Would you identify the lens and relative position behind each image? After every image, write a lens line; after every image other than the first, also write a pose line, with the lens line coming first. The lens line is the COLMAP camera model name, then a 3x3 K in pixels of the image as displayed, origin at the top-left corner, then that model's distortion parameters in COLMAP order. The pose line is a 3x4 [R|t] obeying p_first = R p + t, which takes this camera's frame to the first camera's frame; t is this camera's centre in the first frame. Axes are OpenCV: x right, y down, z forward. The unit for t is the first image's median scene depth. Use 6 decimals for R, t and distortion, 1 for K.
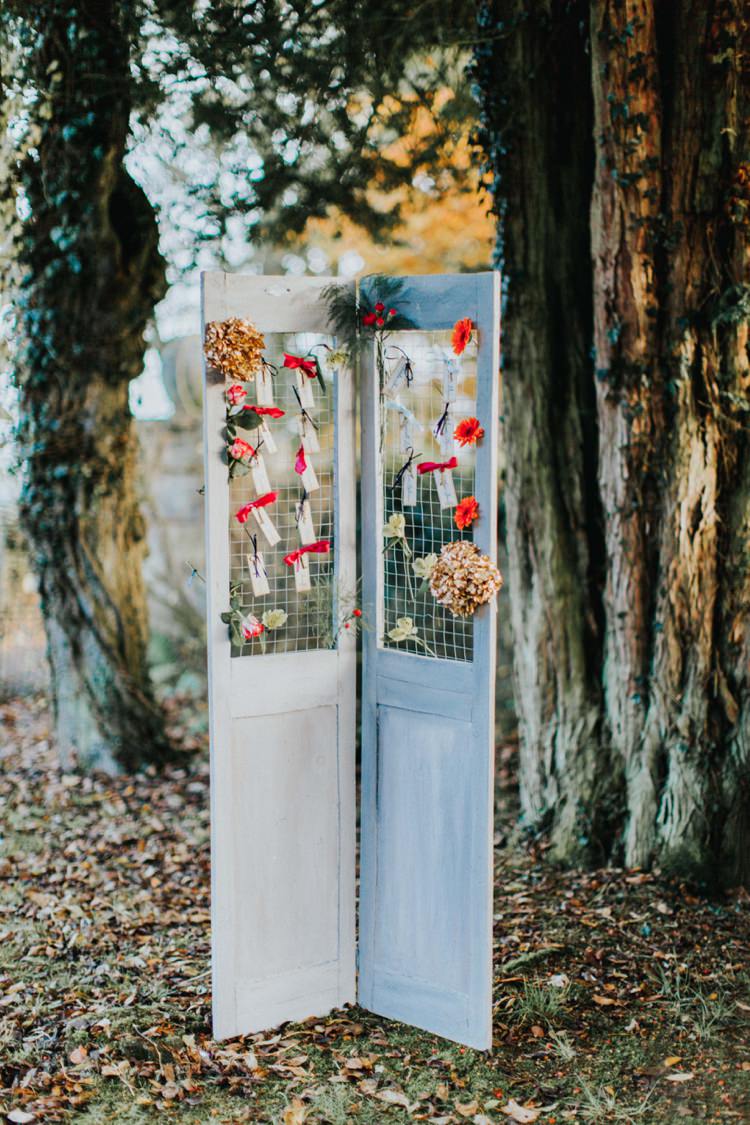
lens RADIAL K [[1570.5, 0, 377.1], [0, 1570.5, 570.9], [0, 0, 1]] dist [0.004705, 0.000000]
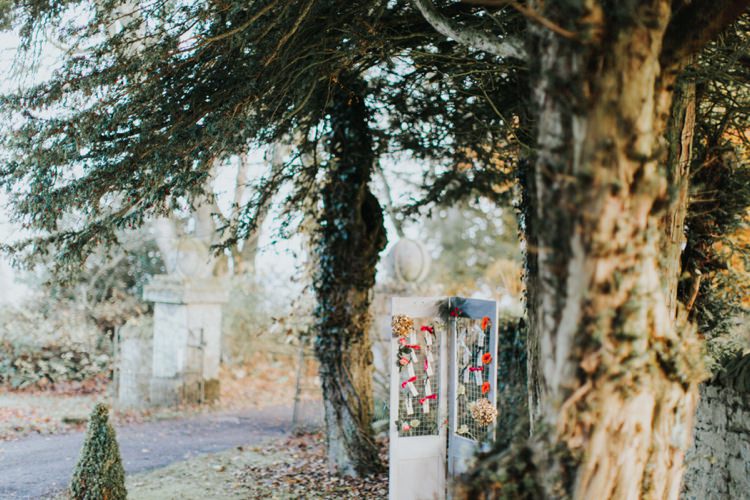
lens RADIAL K [[1047.0, 0, 378.4], [0, 1047.0, 245.0], [0, 0, 1]] dist [0.004705, 0.000000]
pose [[0.988599, 0.017572, -0.149542, 0.067689], [-0.031166, 0.995539, -0.089057, -0.055826], [0.147310, 0.092702, 0.984737, -0.401716]]
